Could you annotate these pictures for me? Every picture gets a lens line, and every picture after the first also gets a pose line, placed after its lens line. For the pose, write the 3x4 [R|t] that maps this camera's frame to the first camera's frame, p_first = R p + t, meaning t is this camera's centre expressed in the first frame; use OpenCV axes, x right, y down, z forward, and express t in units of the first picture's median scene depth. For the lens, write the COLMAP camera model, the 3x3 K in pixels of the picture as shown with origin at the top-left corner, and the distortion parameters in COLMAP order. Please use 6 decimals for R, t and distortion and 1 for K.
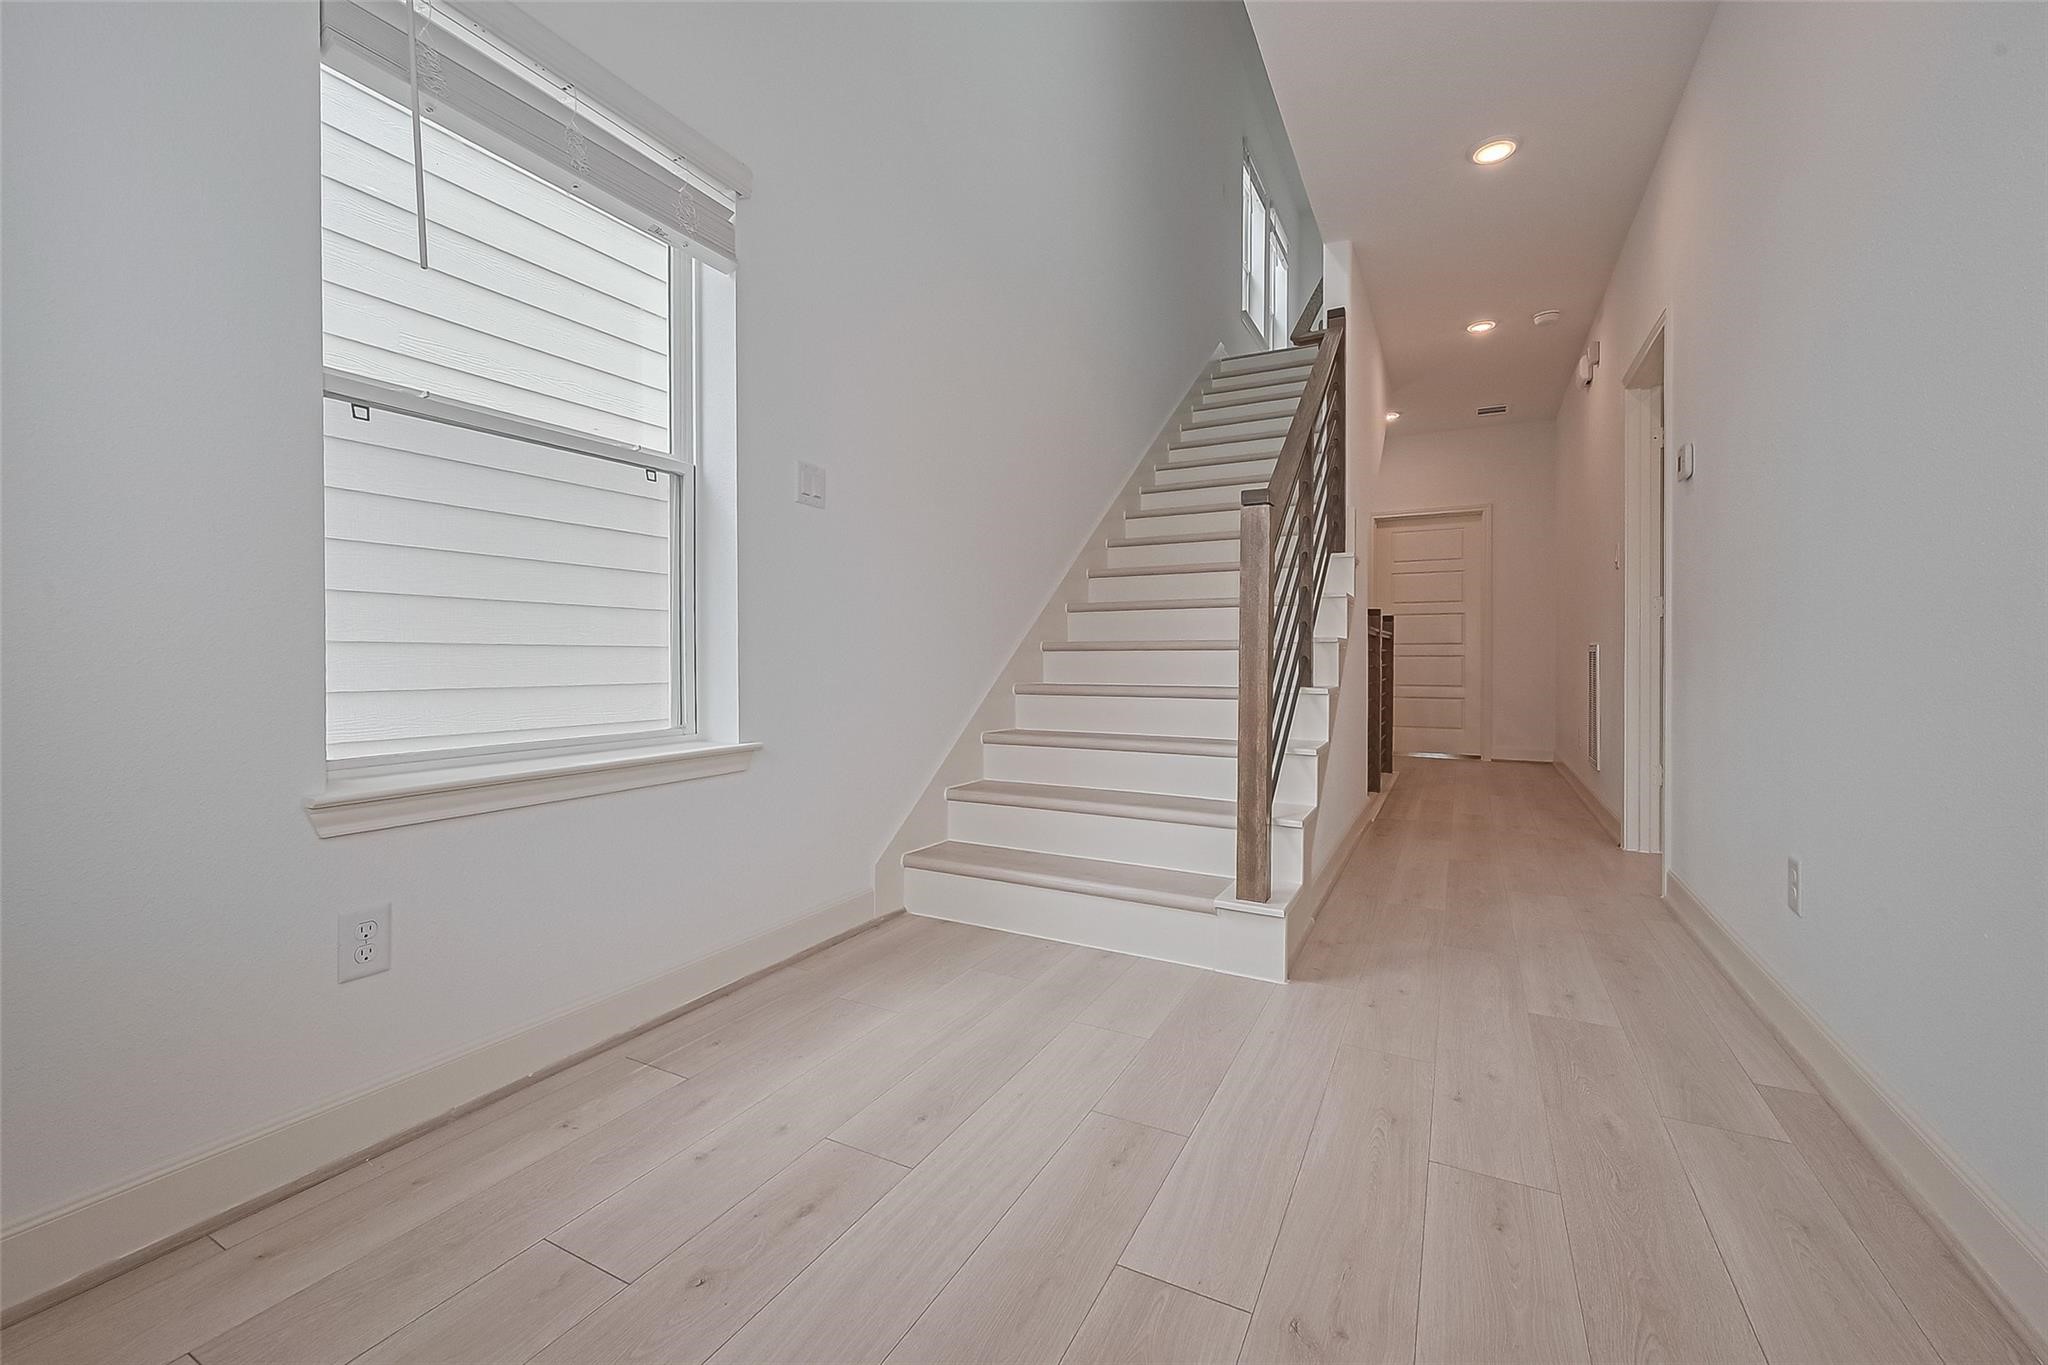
lens RADIAL K [[840.1, 0, 1024.0], [0, 840.1, 682.5], [0, 0, 1]] dist [-0.000764, -0.000164]
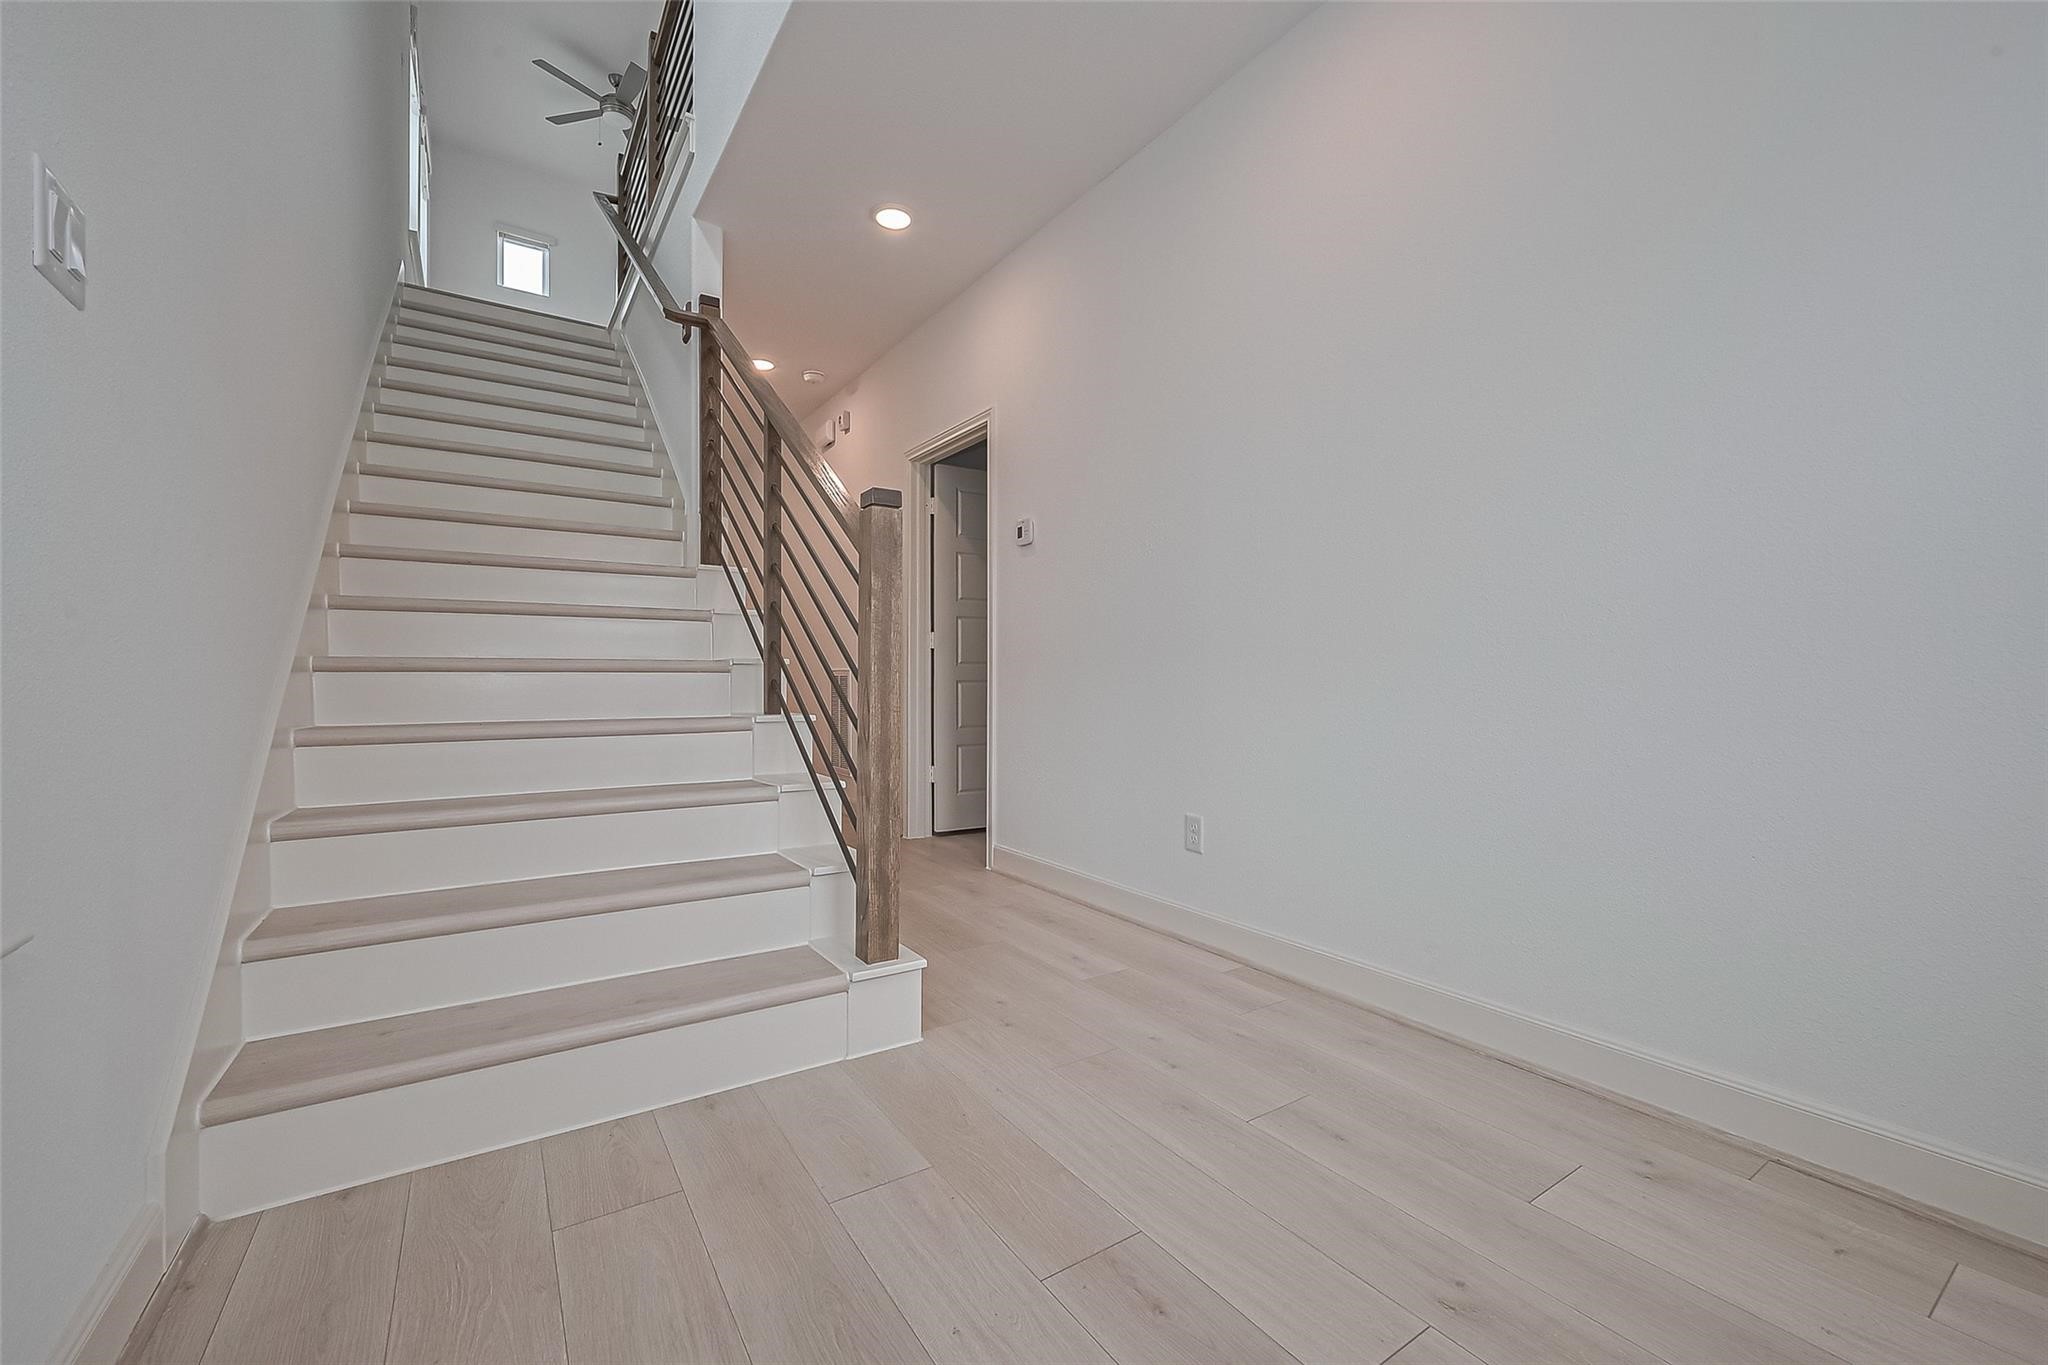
lens RADIAL K [[818.8, 0, 1025.6], [0, 818.8, 697.4], [0, 0, 1]] dist [0.010053, 0.000018]
pose [[0.476540, -0.018282, 0.878963, -0.399898], [0.028324, 0.999584, 0.005434, -0.013241], [-0.878696, 0.022307, 0.476860, 0.455740]]
